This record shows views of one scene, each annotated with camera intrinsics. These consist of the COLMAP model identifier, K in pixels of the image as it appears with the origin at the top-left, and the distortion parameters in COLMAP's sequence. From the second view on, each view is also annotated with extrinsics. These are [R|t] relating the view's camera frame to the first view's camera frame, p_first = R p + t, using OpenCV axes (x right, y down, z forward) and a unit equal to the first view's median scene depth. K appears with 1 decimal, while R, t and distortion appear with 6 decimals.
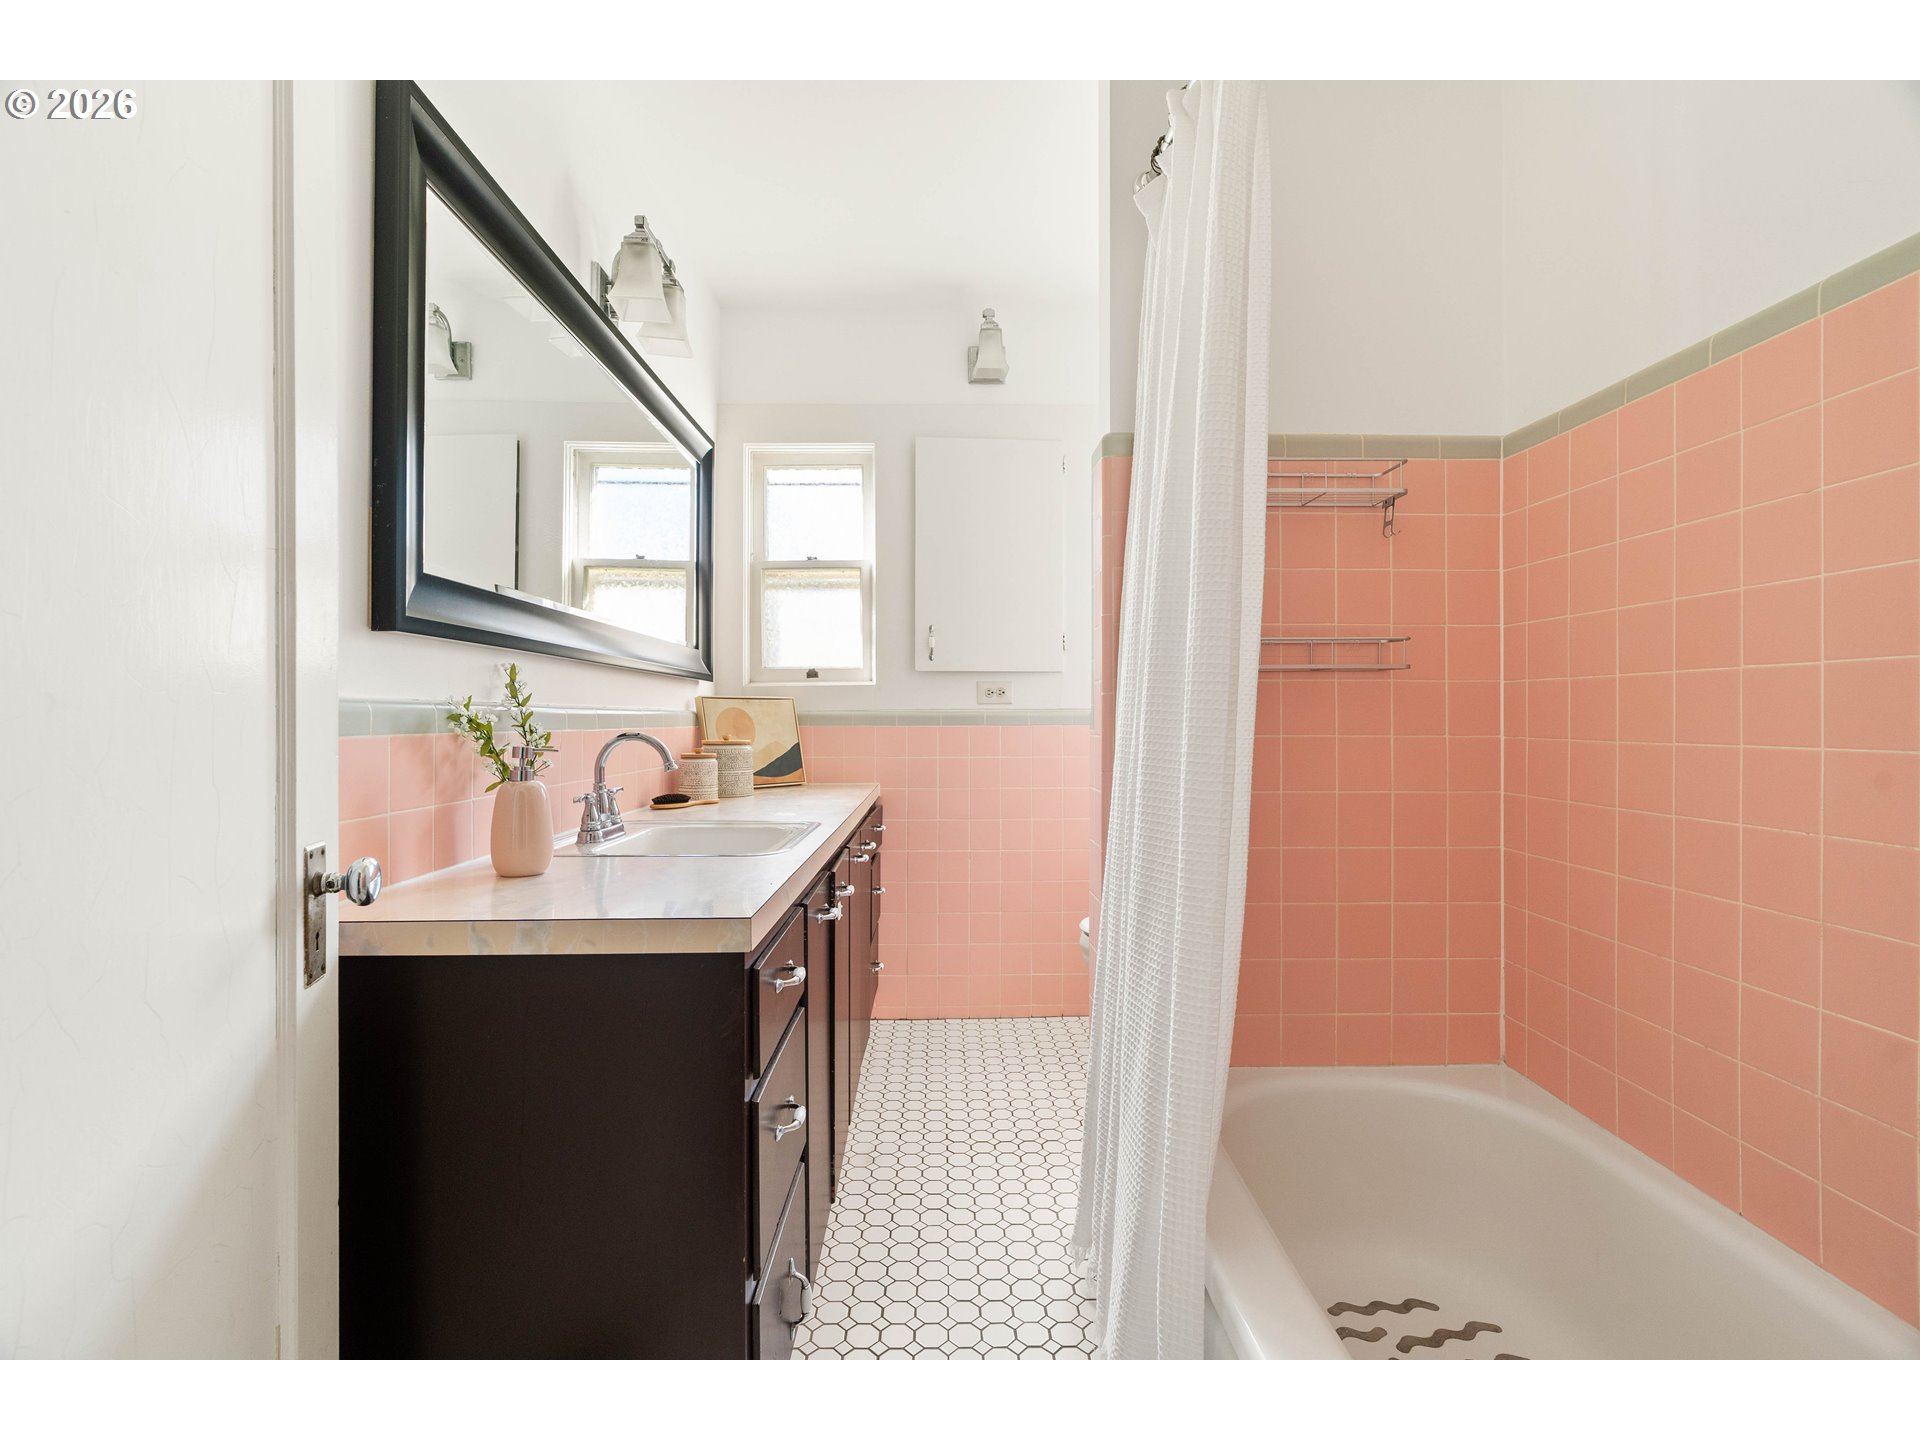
lens RADIAL K [[871.4, 0, 956.8], [0, 871.4, 719.2], [0, 0, 1]] dist [-0.005056, 0.000368]
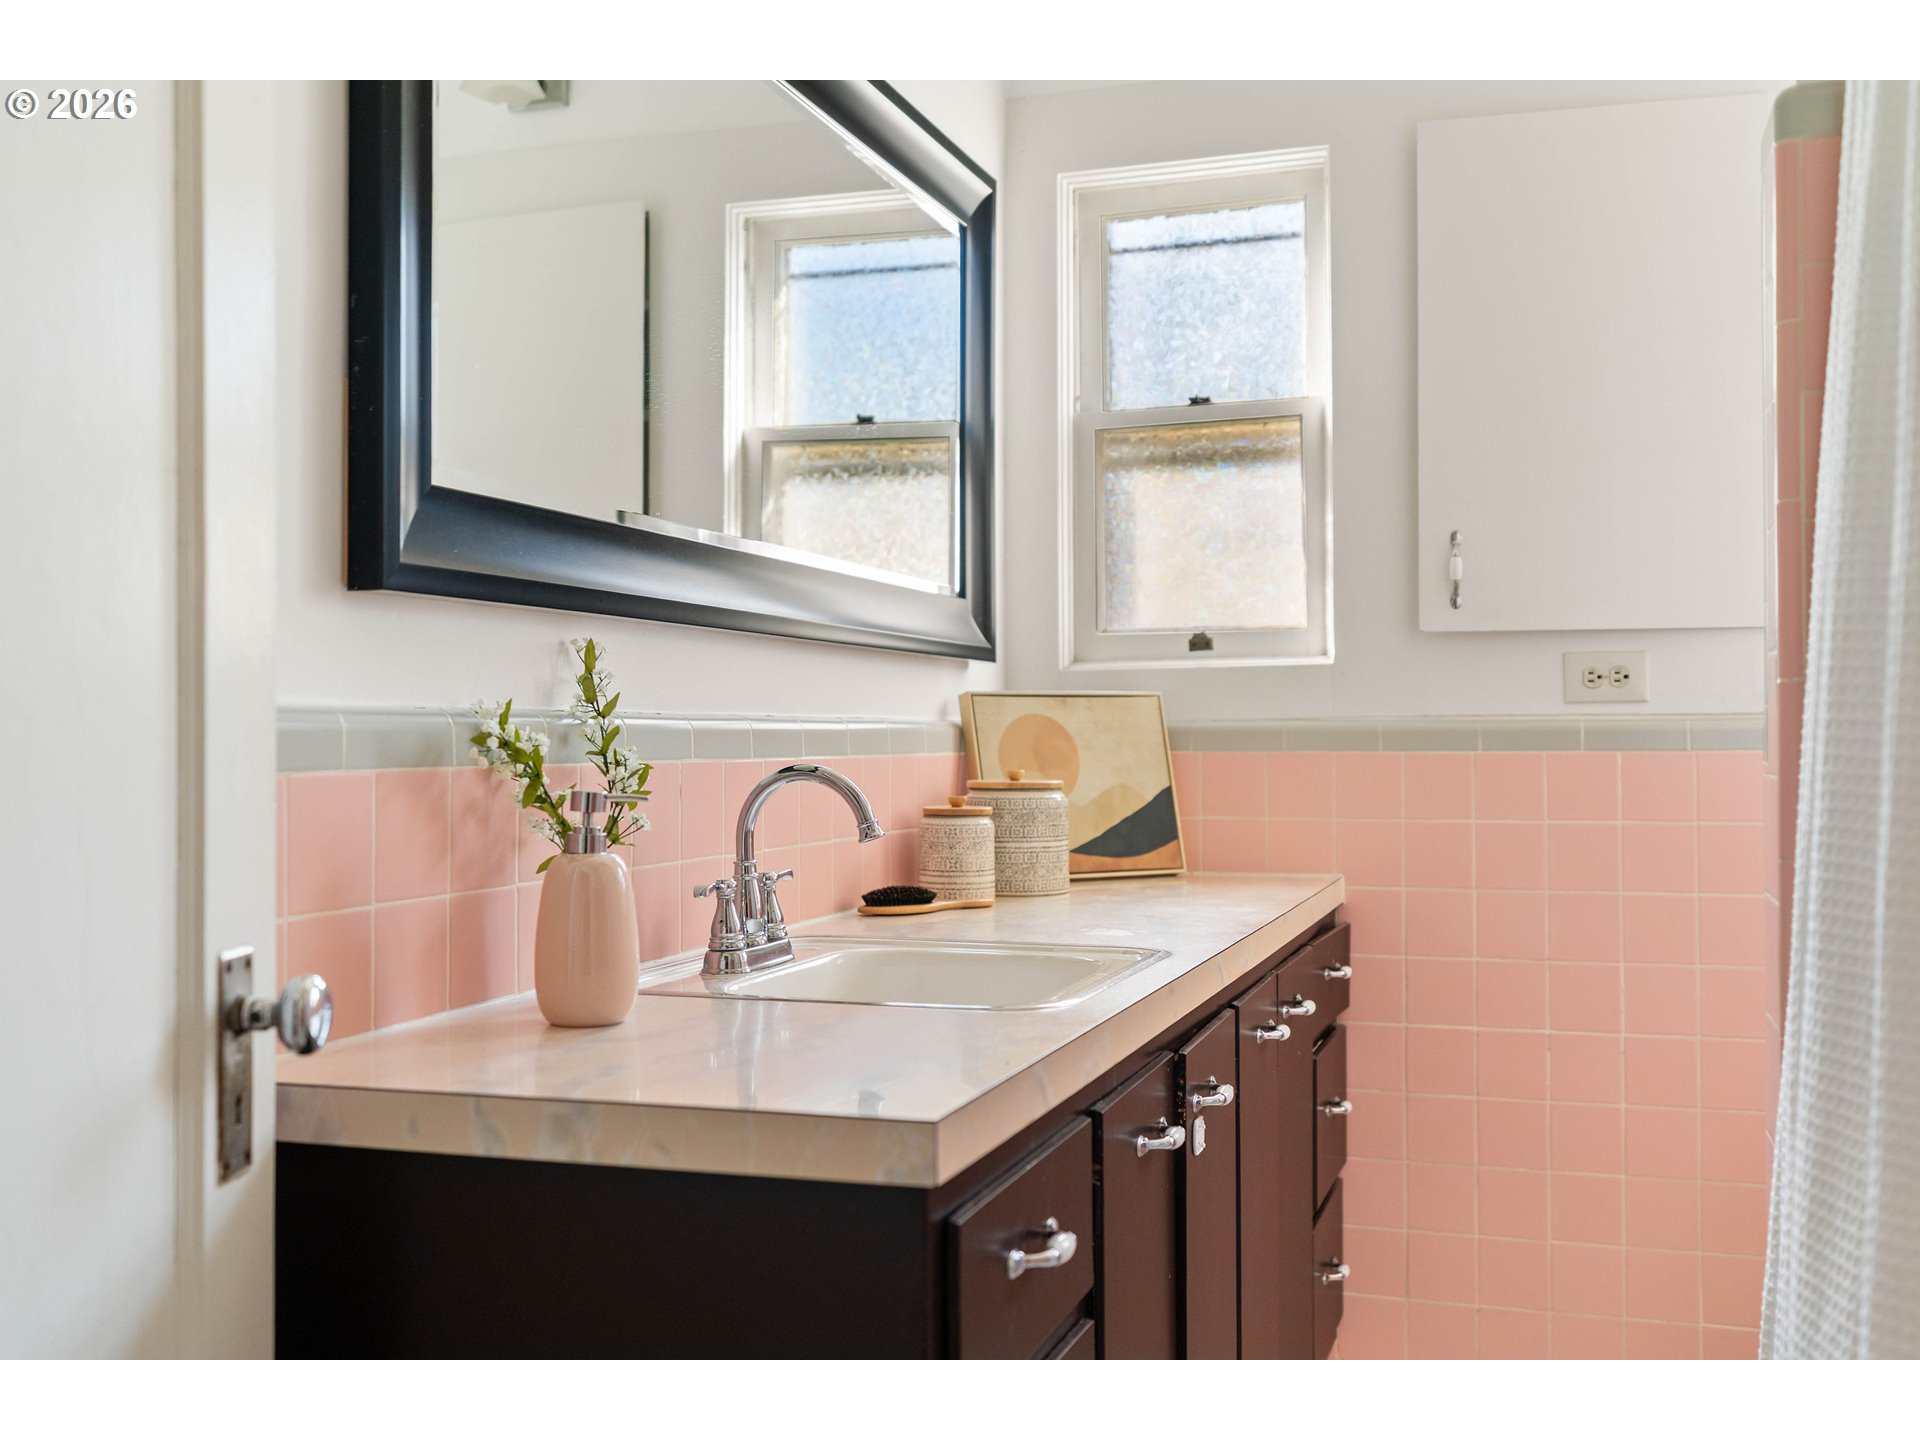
lens RADIAL K [[1920.4, 0, 960.0], [0, 1920.4, 720.0], [0, 0, 1]] dist [0.006461, 0.002029]
pose [[0.940479, -0.005158, -0.339813, 0.110727], [0.002630, 0.999965, -0.007899, -0.002723], [0.339842, 0.006535, 0.940460, -0.052589]]
